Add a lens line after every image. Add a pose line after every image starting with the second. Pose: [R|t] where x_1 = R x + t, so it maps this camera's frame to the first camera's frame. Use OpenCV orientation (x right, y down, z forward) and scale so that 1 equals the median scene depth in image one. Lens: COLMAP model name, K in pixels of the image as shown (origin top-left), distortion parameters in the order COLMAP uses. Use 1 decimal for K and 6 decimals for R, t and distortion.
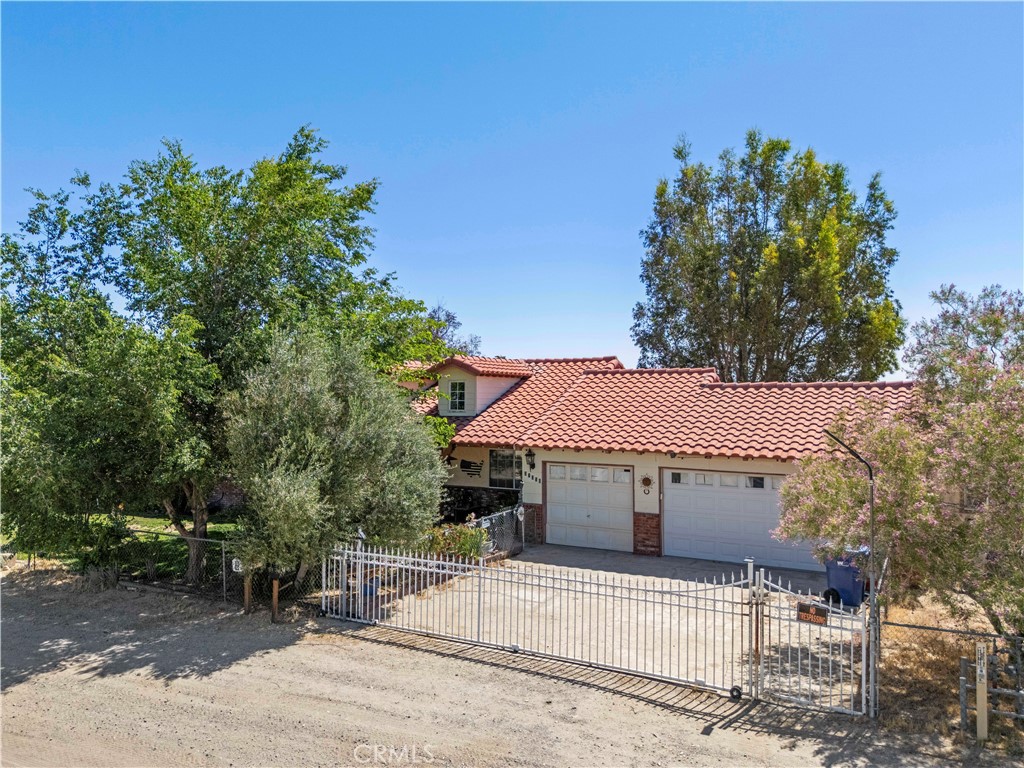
lens RADIAL K [[760.4, 0, 507.6], [0, 760.4, 380.6], [0, 0, 1]] dist [0.033615, -0.005748]
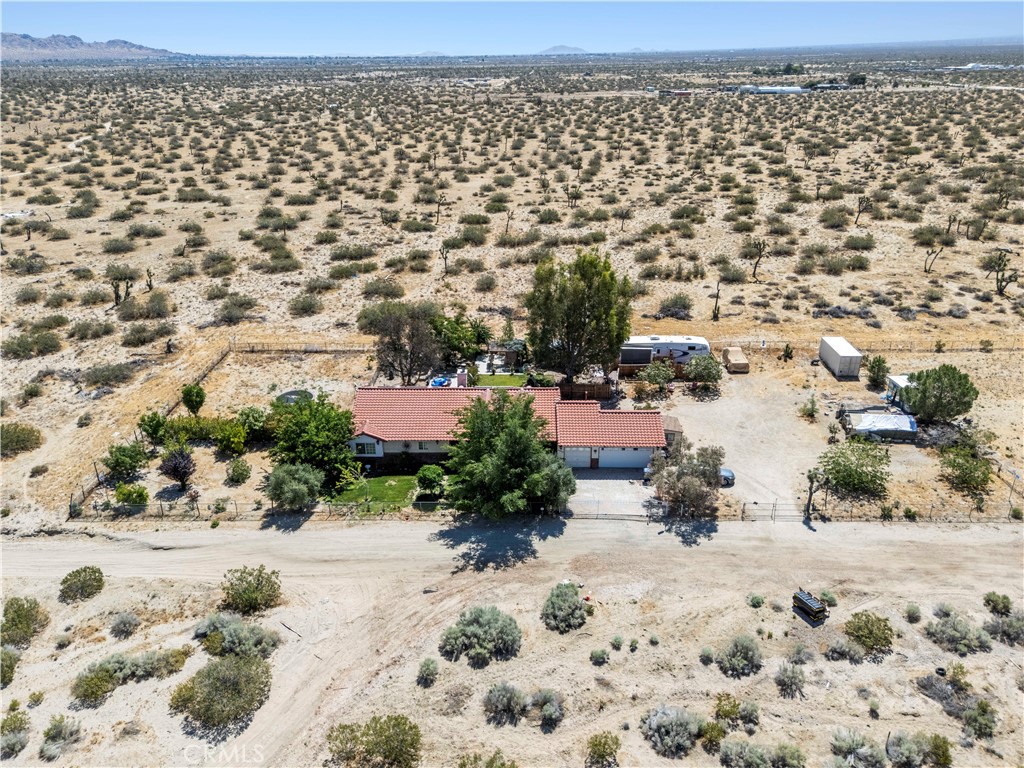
lens RADIAL K [[760.4, 0, 507.6], [0, 760.4, 380.6], [0, 0, 1]] dist [0.033615, -0.005748]
pose [[0.889446, -0.187213, 0.416937, -2.532660], [-0.000605, 0.911773, 0.410694, -2.569472], [-0.457040, -0.365542, 0.810860, -2.539950]]
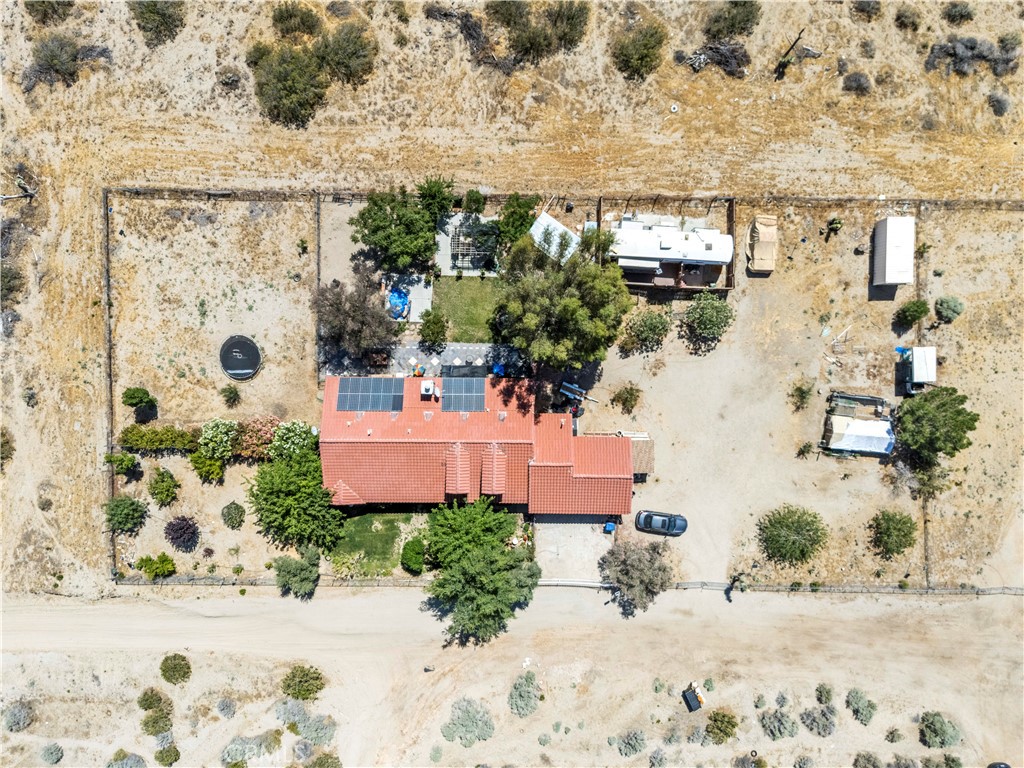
lens RADIAL K [[760.4, 0, 507.6], [0, 760.4, 380.6], [0, 0, 1]] dist [0.033615, -0.005748]
pose [[0.881714, -0.471114, -0.025156, 0.504924], [0.001106, -0.051256, 0.998685, -5.671713], [-0.471784, -0.880582, -0.044672, 2.852490]]
